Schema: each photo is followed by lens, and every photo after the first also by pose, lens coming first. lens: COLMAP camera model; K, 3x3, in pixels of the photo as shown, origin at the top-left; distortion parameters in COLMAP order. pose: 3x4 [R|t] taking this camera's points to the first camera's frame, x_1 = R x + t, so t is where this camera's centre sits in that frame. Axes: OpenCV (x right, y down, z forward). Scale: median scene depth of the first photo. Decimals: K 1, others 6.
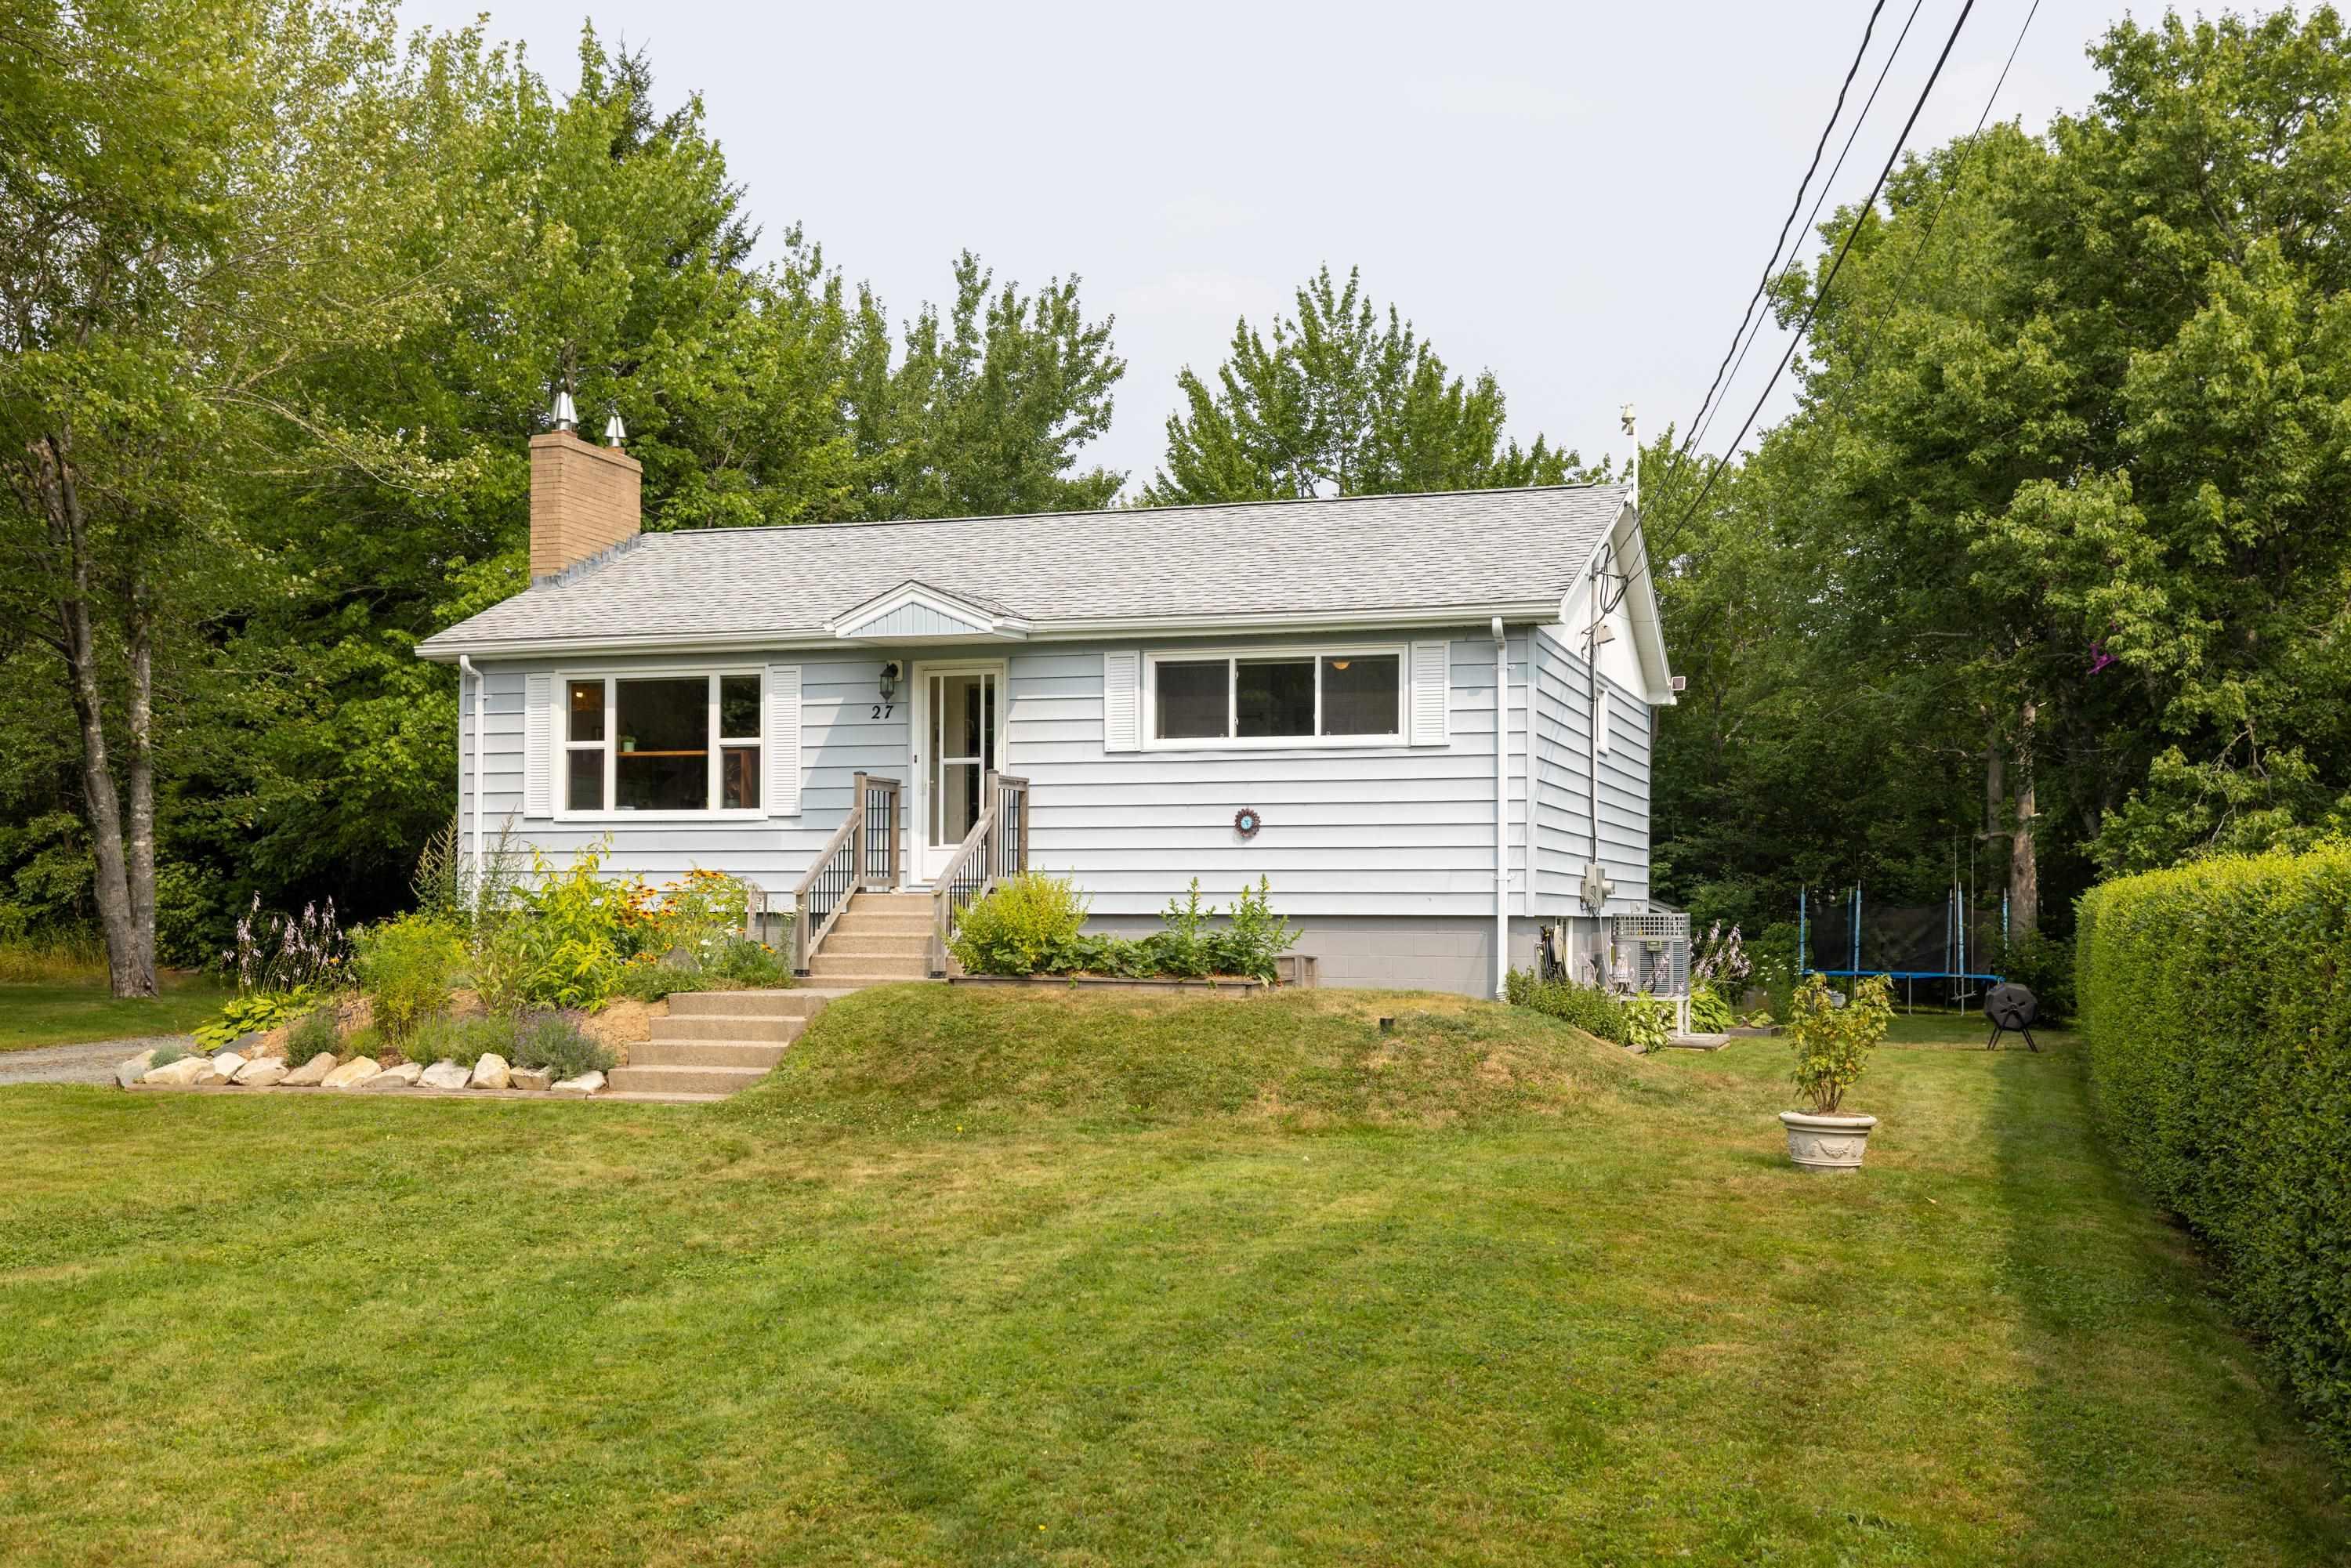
lens RADIAL K [[2333.7, 0, 1180.2], [0, 2333.7, 922.0], [0, 0, 1]] dist [-0.044702, -0.004407]
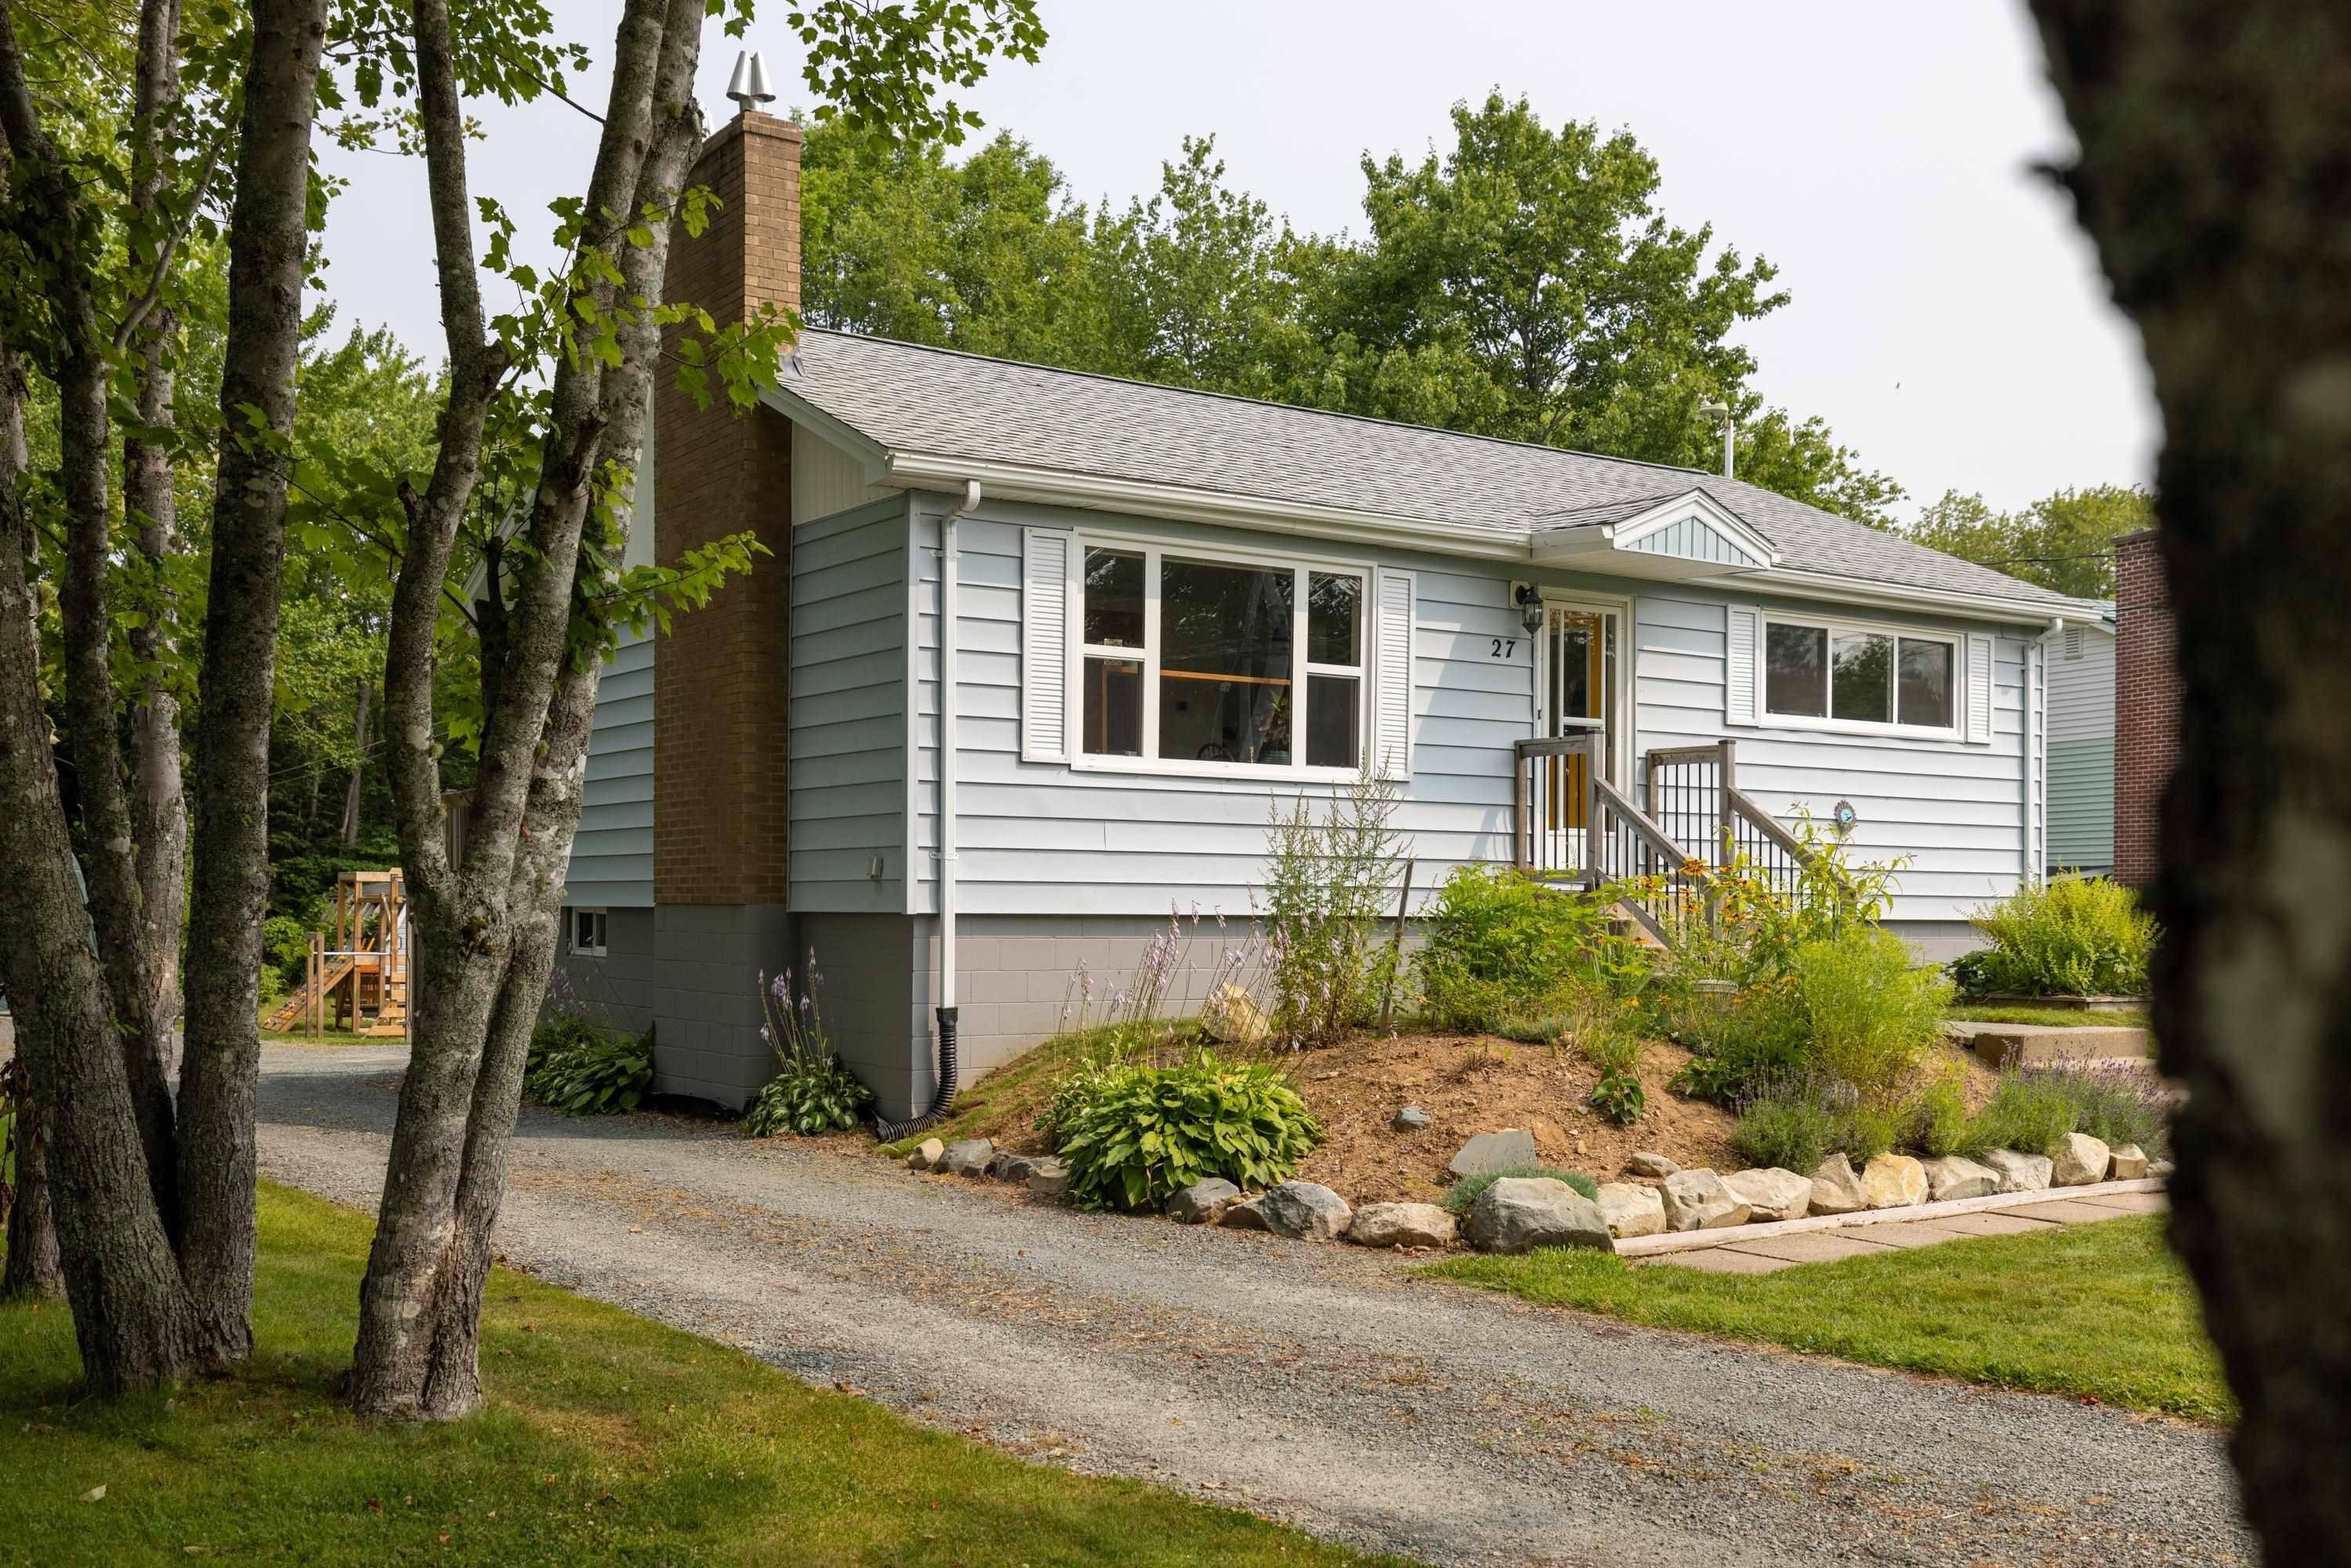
lens RADIAL K [[2333.7, 0, 1180.2], [0, 2333.7, 922.0], [0, 0, 1]] dist [-0.044702, -0.004407]
pose [[0.613941, -0.003608, 0.789344, -0.770019], [-0.001076, 0.999985, 0.005408, -0.006305], [-0.789351, -0.004170, 0.613927, 0.614190]]
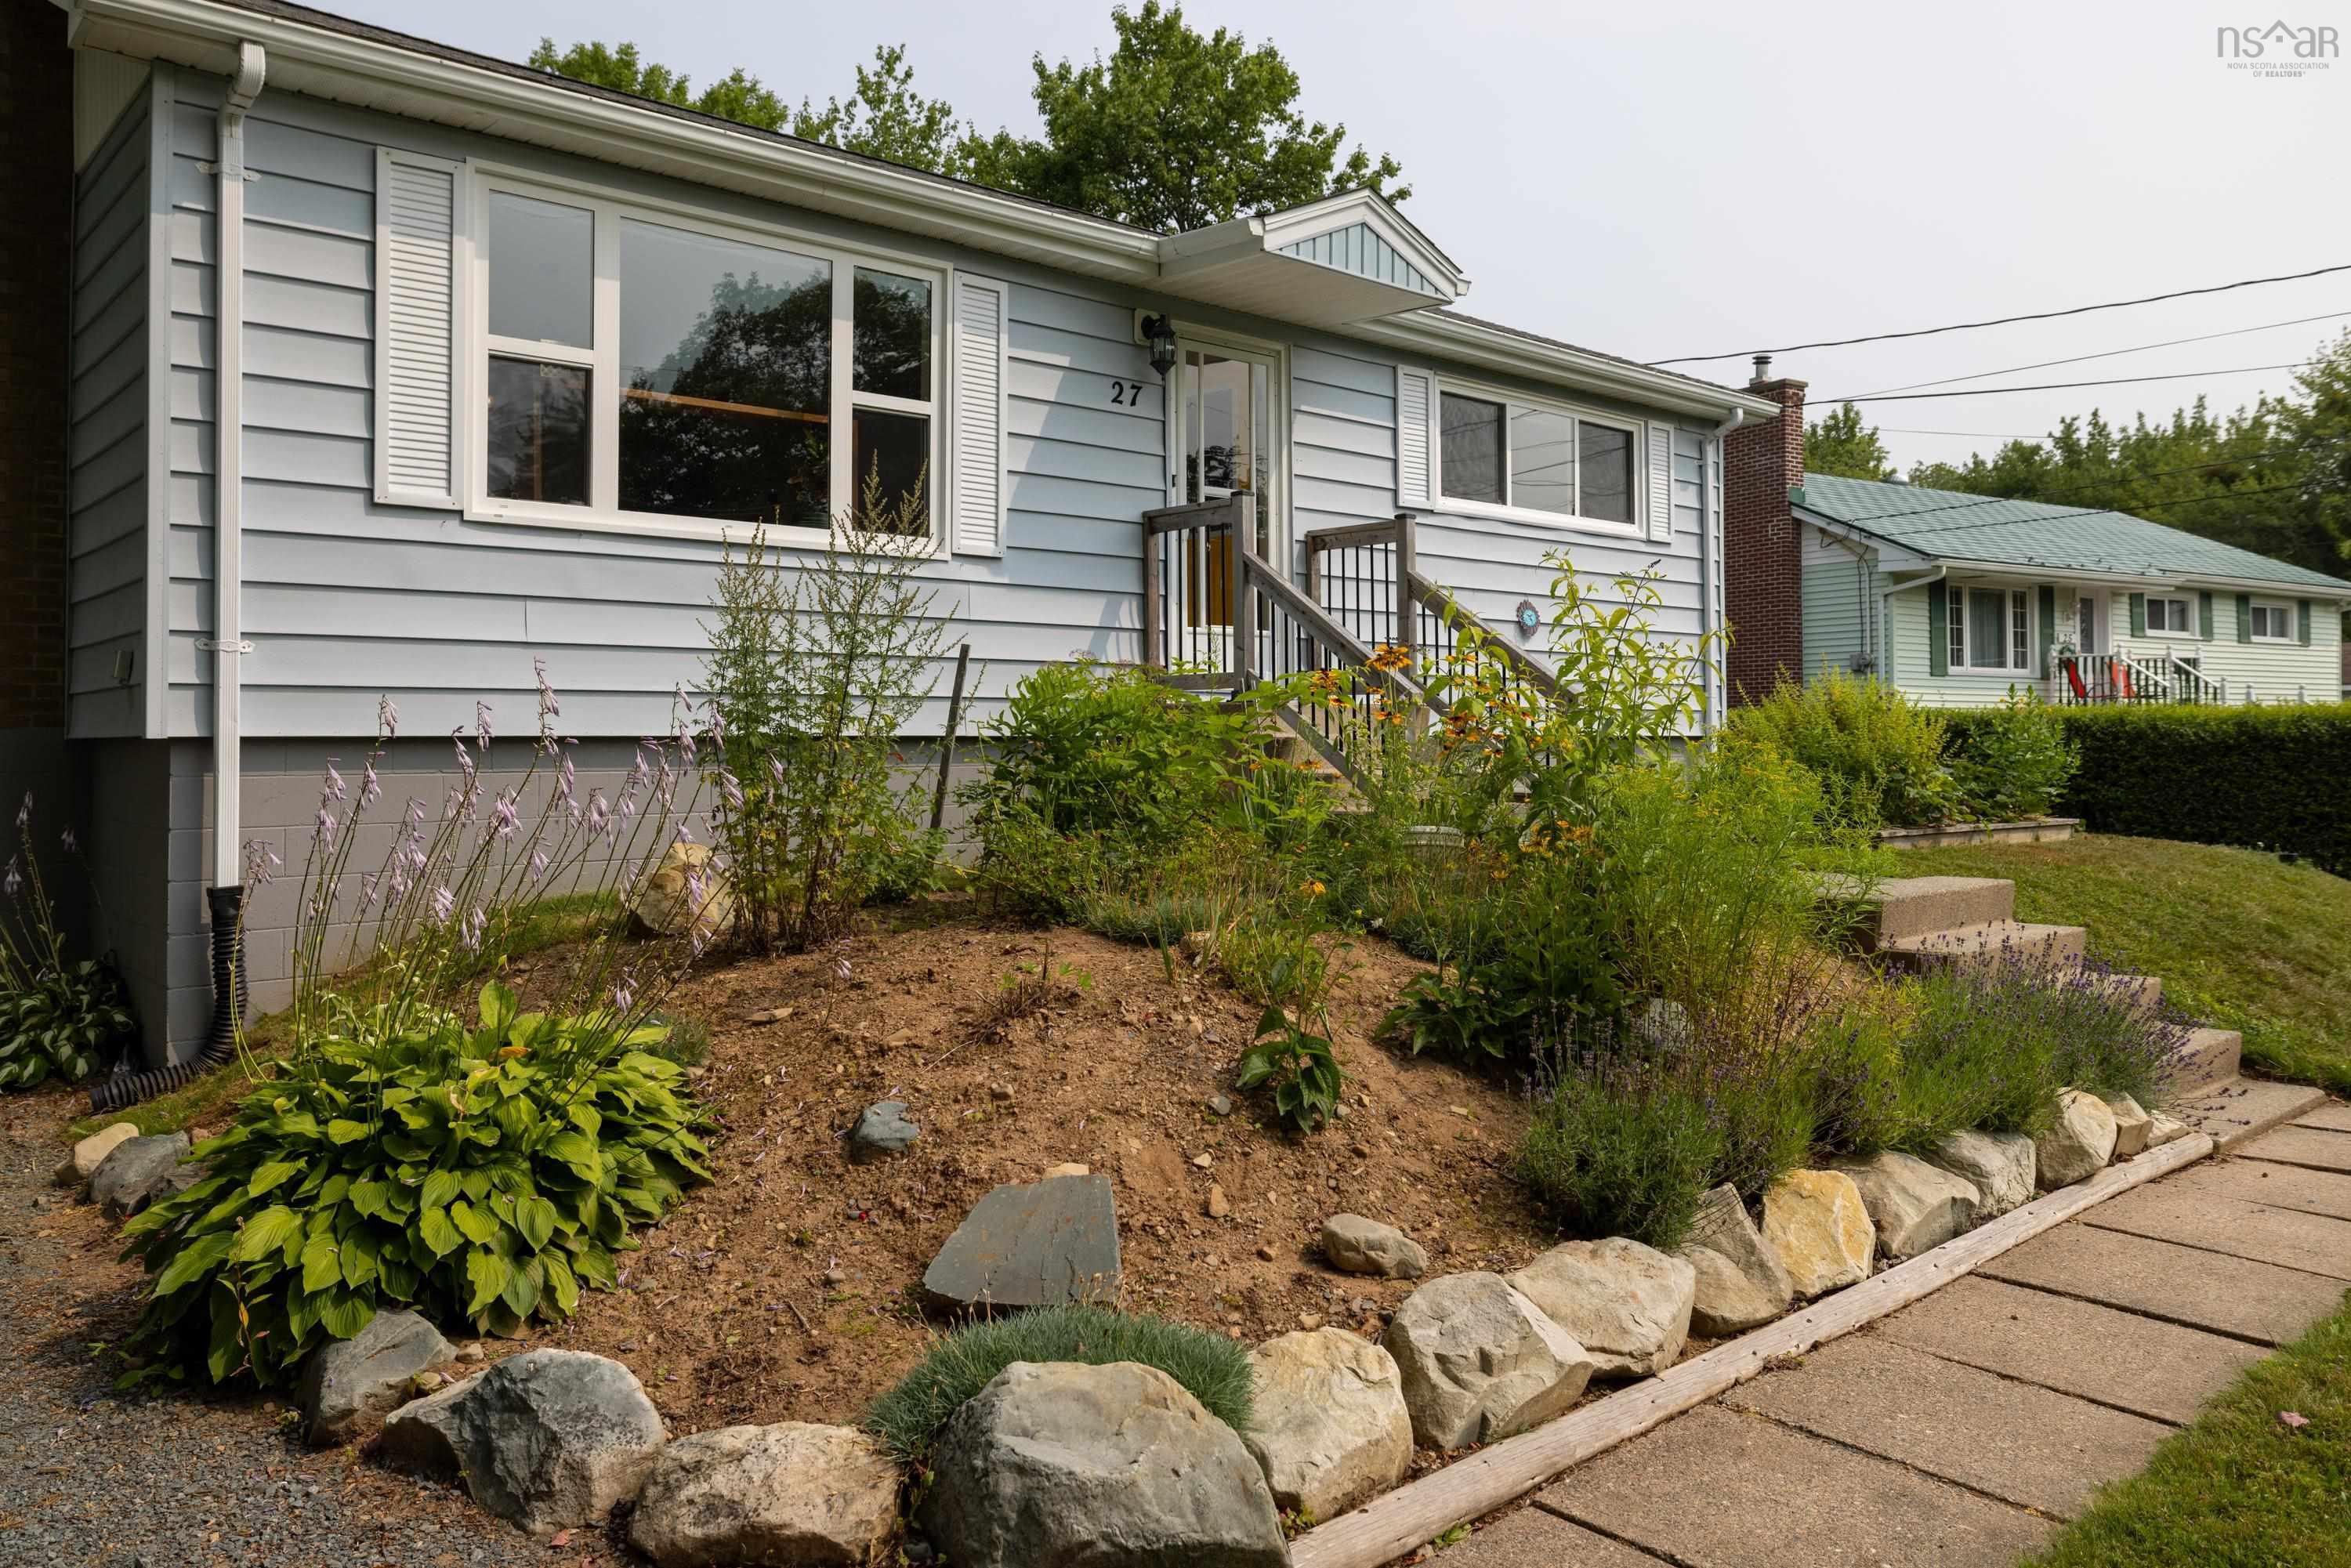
lens RADIAL K [[1695.5, 0, 1183.0], [0, 1695.5, 766.2], [0, 0, 1]] dist [-0.107388, 0.000813]
pose [[0.500663, -0.018666, 0.865441, -0.481044], [0.010523, 0.999825, 0.015476, -0.002925], [-0.865578, 0.001358, 0.500772, 0.765317]]
